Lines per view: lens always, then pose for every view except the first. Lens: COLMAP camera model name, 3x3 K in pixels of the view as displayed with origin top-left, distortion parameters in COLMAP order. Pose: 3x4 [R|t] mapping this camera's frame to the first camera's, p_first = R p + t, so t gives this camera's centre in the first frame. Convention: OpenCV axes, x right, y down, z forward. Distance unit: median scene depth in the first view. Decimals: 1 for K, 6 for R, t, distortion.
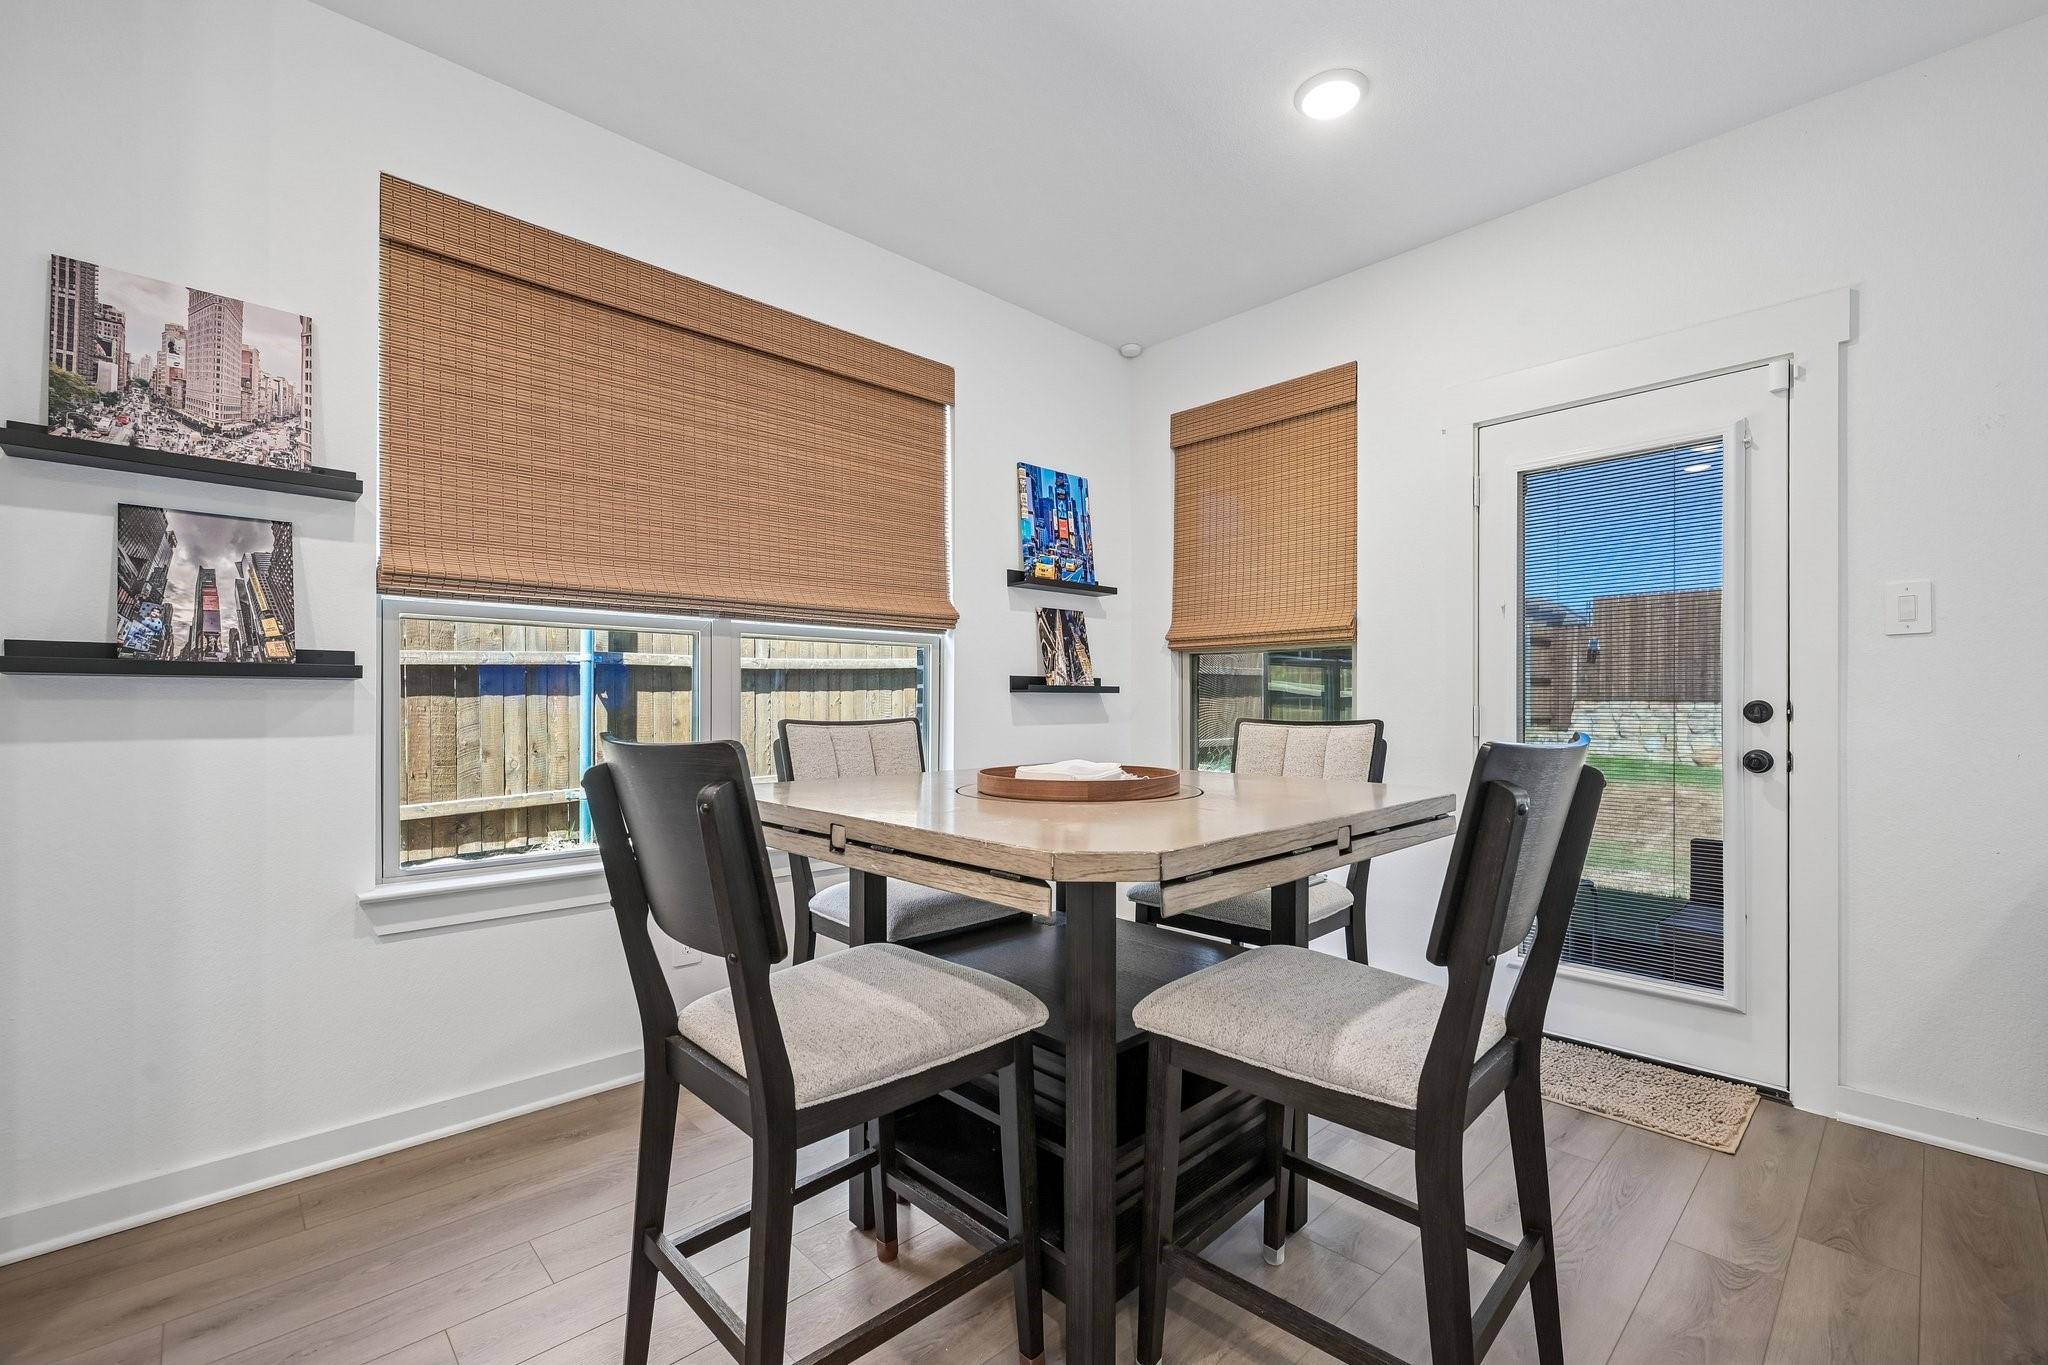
lens RADIAL K [[869.3, 0, 1035.0], [0, 869.3, 704.3], [0, 0, 1]] dist [-0.004233, 0.001143]
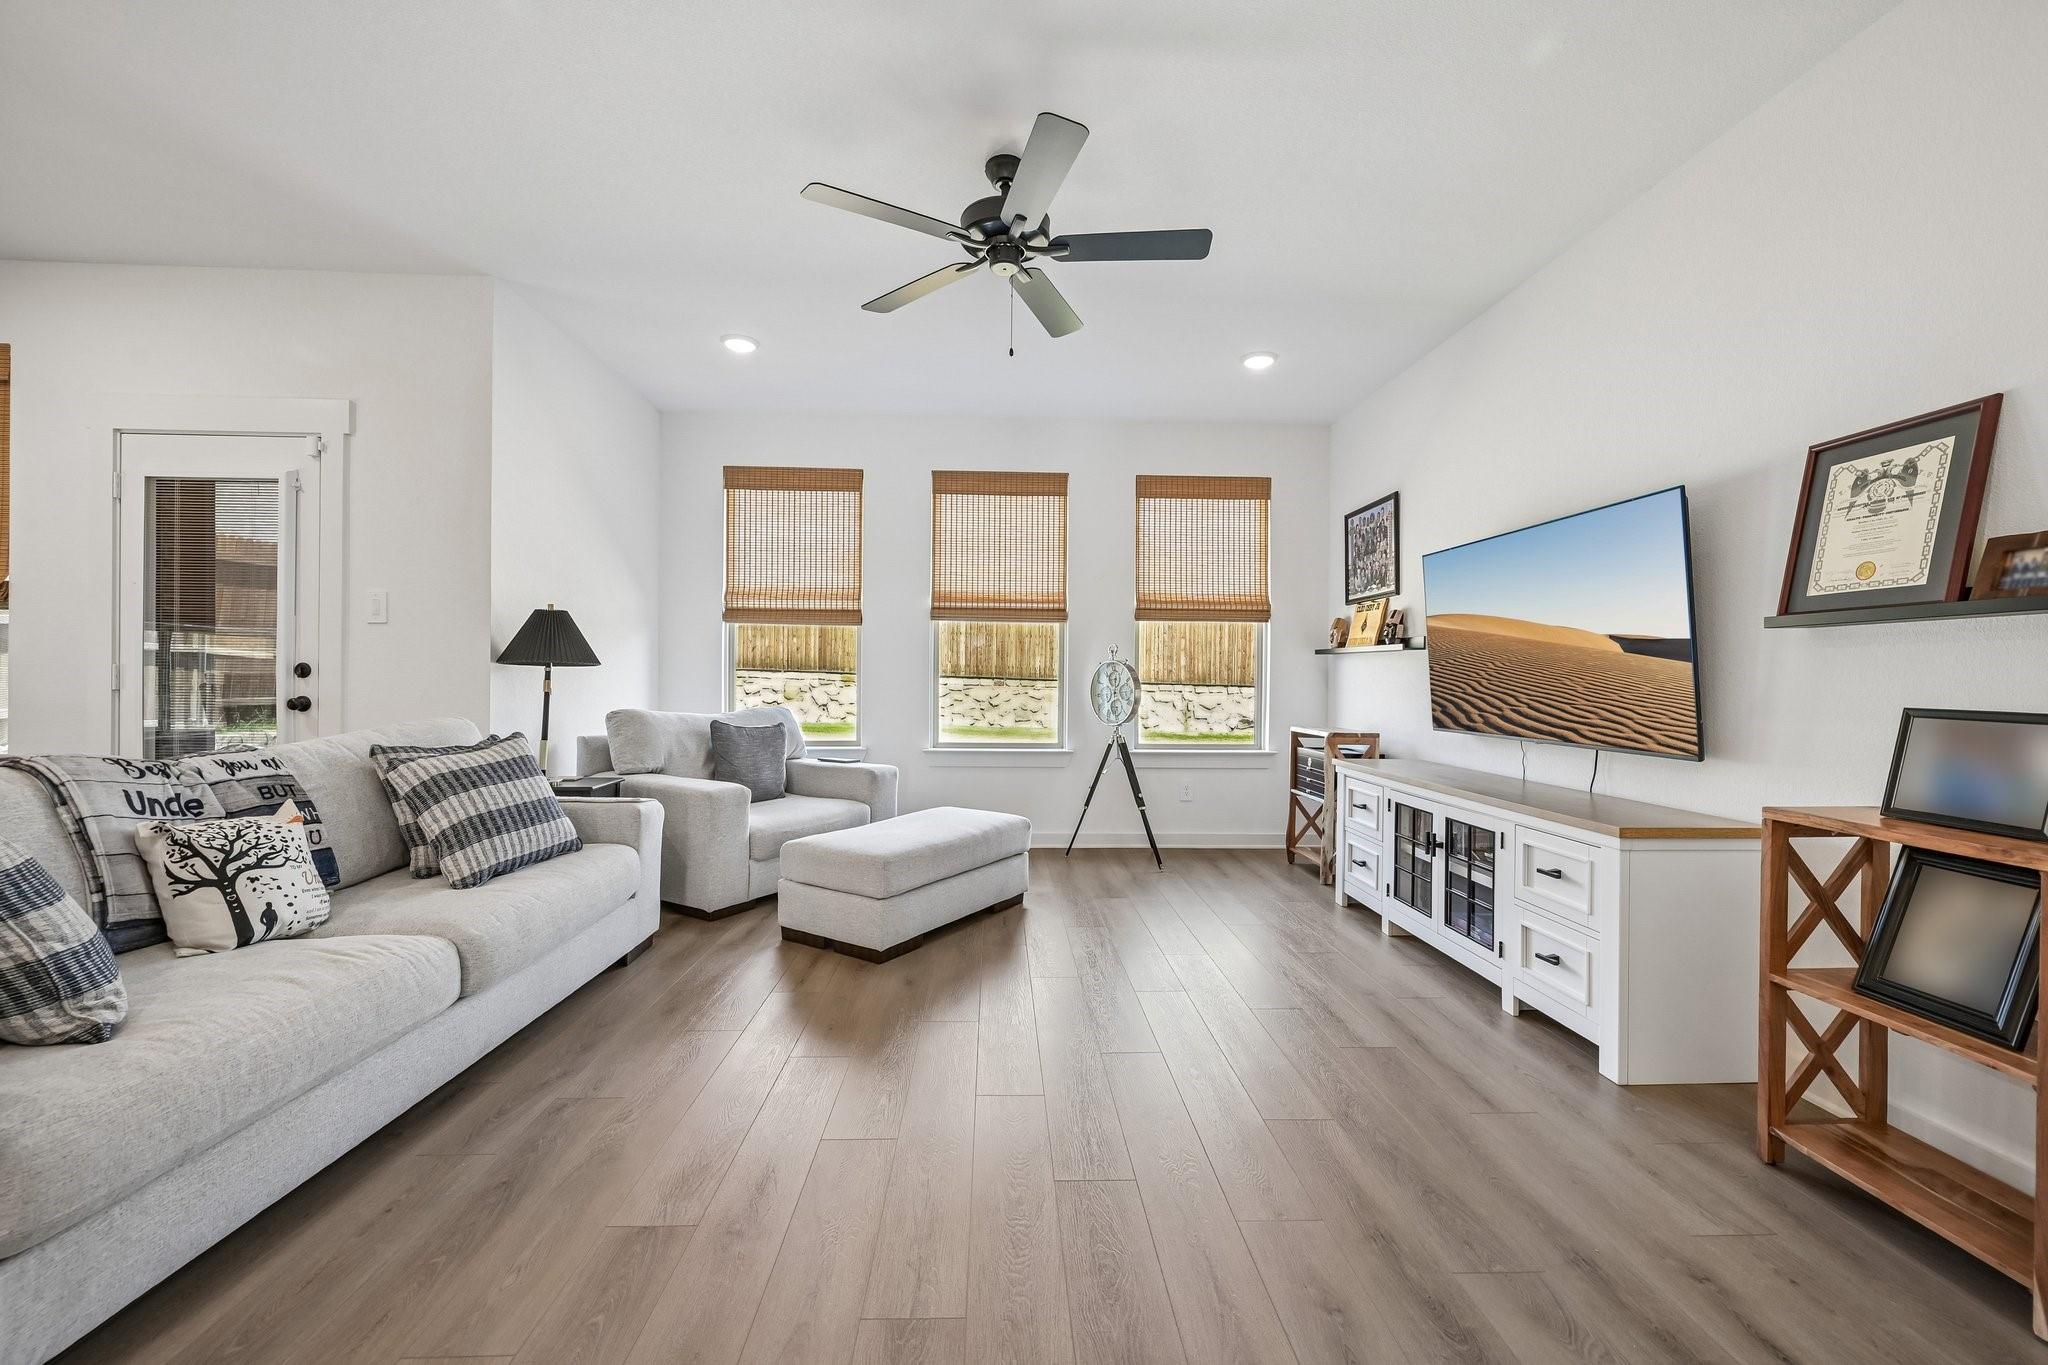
lens RADIAL K [[830.2, 0, 1028.8], [0, 830.2, 678.4], [0, 0, 1]] dist [-0.000824, 0.000355]
pose [[0.665697, 0.005550, 0.746202, 0.695422], [-0.011669, 0.999927, 0.002974, 0.004465], [-0.746131, -0.010687, 0.665713, -1.003308]]
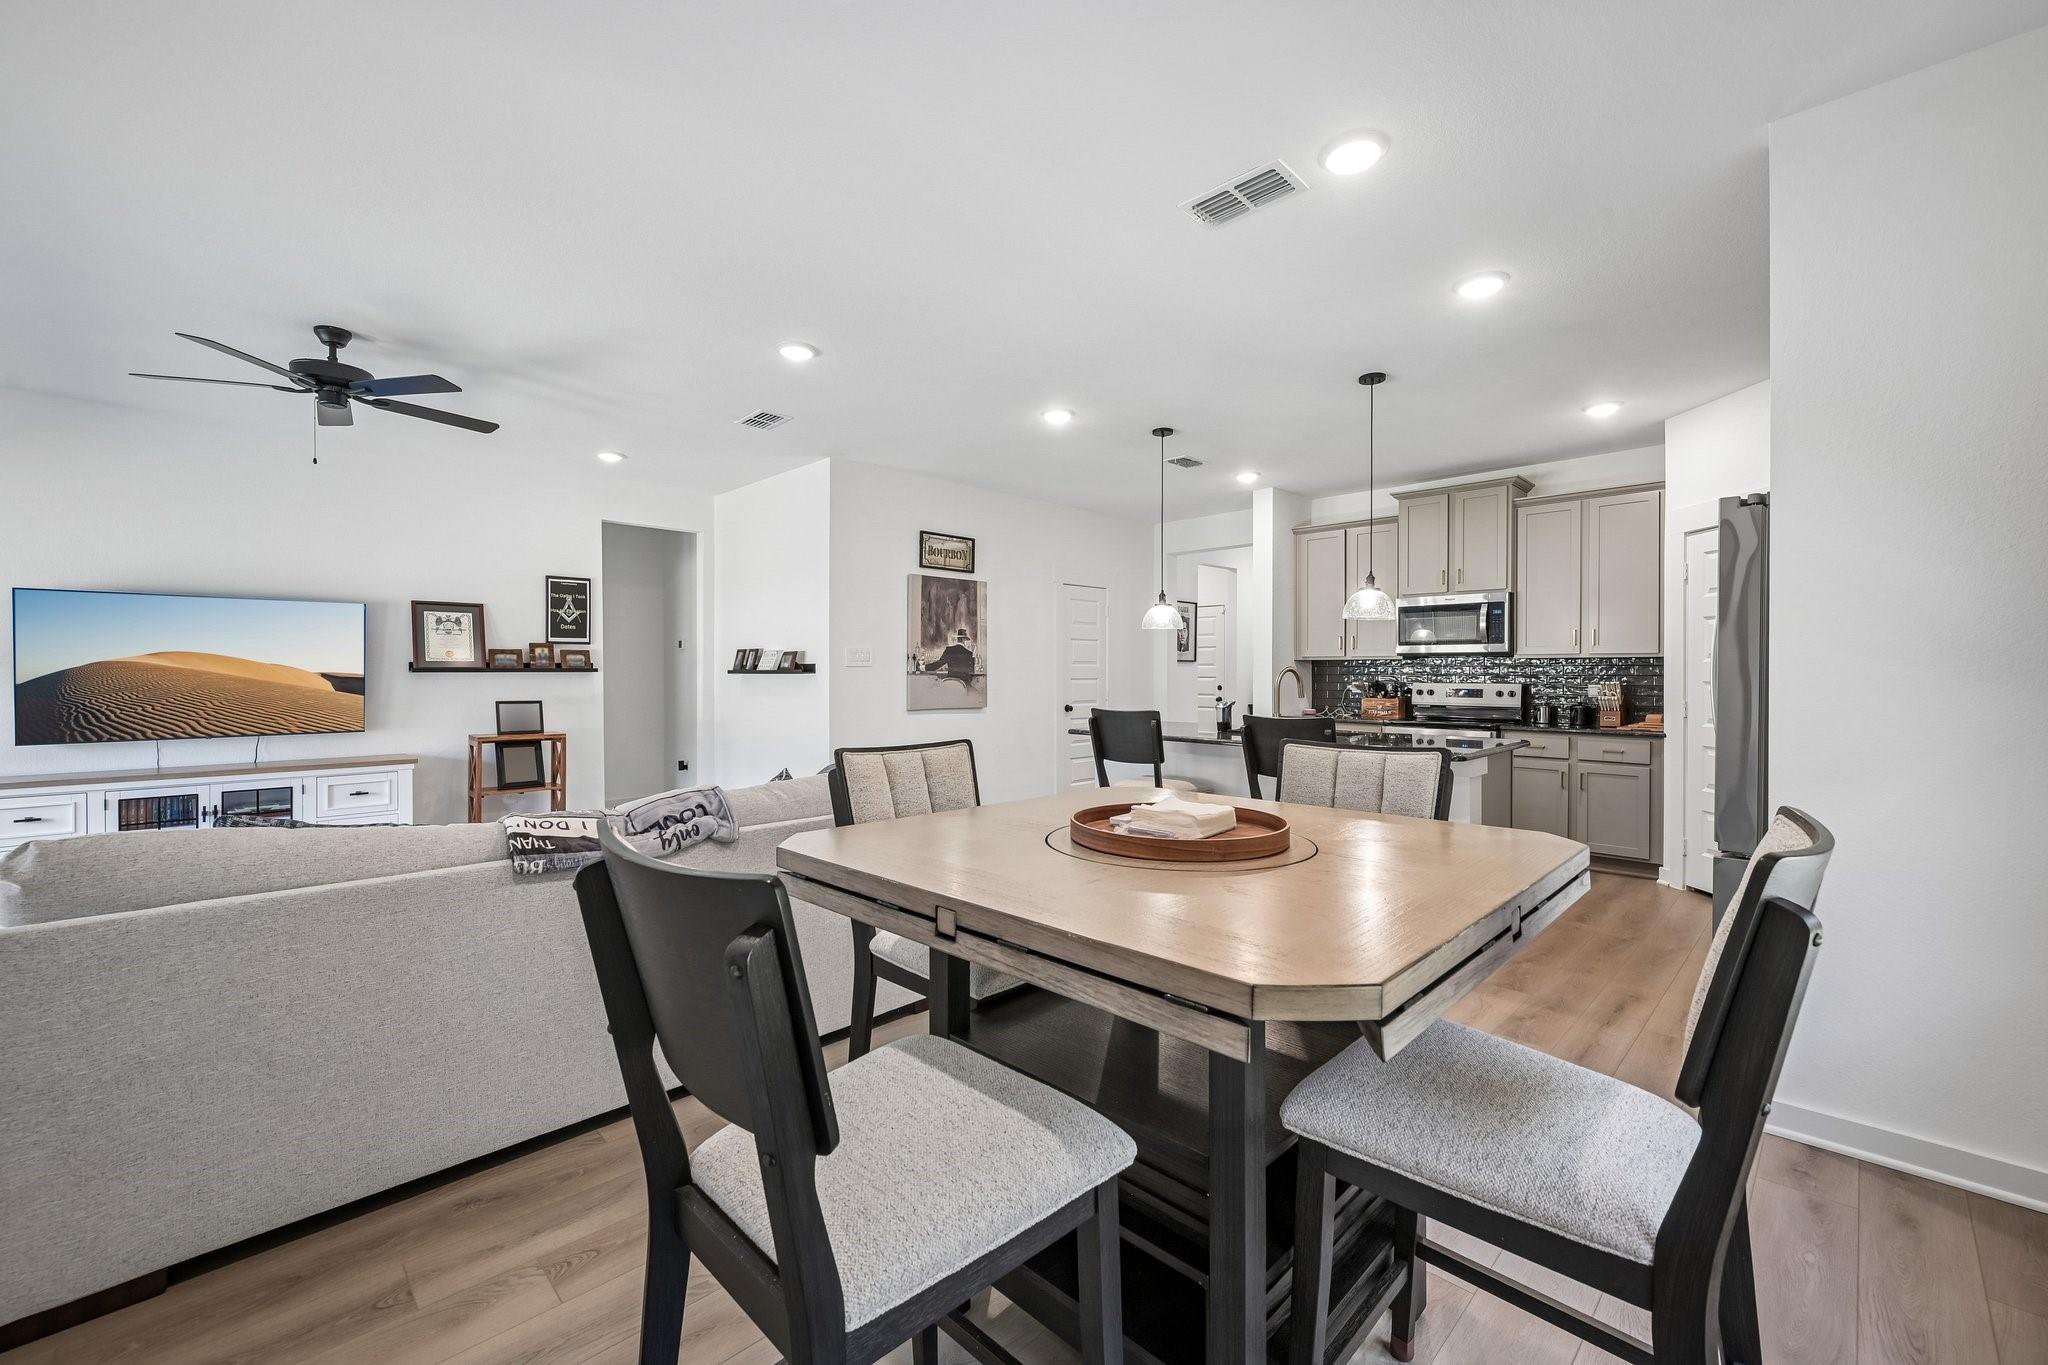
lens RADIAL K [[830.2, 0, 1038.9], [0, 830.2, 671.4], [0, 0, 1]] dist [-0.000824, 0.000355]
pose [[-0.999869, -0.000861, -0.016175, 0.175372], [-0.000817, 0.999996, -0.002723, -0.065234], [0.016178, -0.002709, -0.999865, 1.636094]]
